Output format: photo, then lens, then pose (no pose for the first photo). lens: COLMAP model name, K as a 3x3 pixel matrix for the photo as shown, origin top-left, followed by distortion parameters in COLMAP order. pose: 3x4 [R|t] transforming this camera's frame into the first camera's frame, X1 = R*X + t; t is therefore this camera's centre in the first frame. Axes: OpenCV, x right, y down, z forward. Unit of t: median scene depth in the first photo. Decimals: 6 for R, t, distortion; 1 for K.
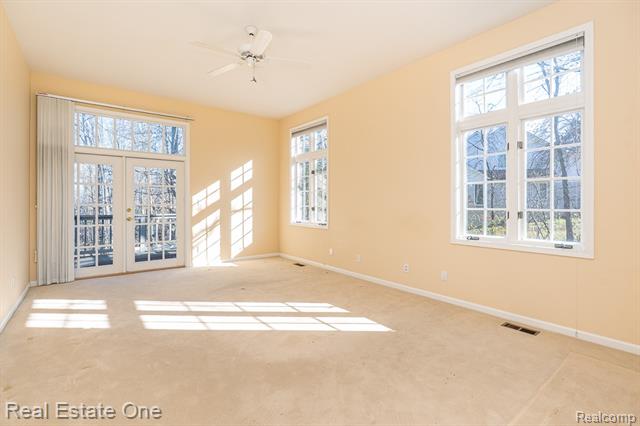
lens RADIAL K [[294.9, 0, 315.1], [0, 294.9, 204.9], [0, 0, 1]] dist [0.000470, 0.000352]
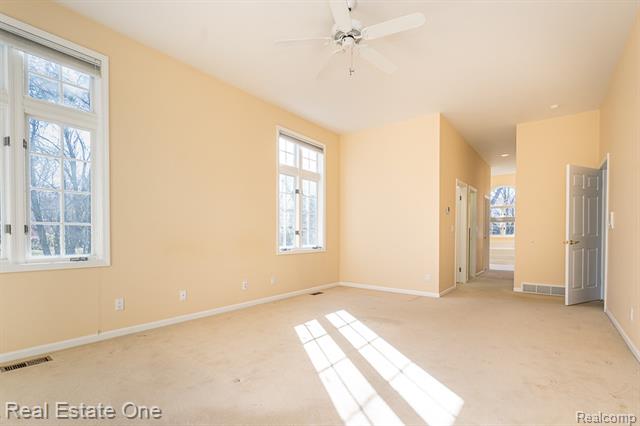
lens RADIAL K [[294.6, 0, 320.0], [0, 294.6, 230.2], [0, 0, 1]] dist [-0.000503, 0.000046]
pose [[-0.230193, -0.018319, 0.972973, -0.911895], [-0.034045, 0.999362, 0.010761, 0.000432], [-0.972549, -0.030648, -0.230670, 1.142665]]
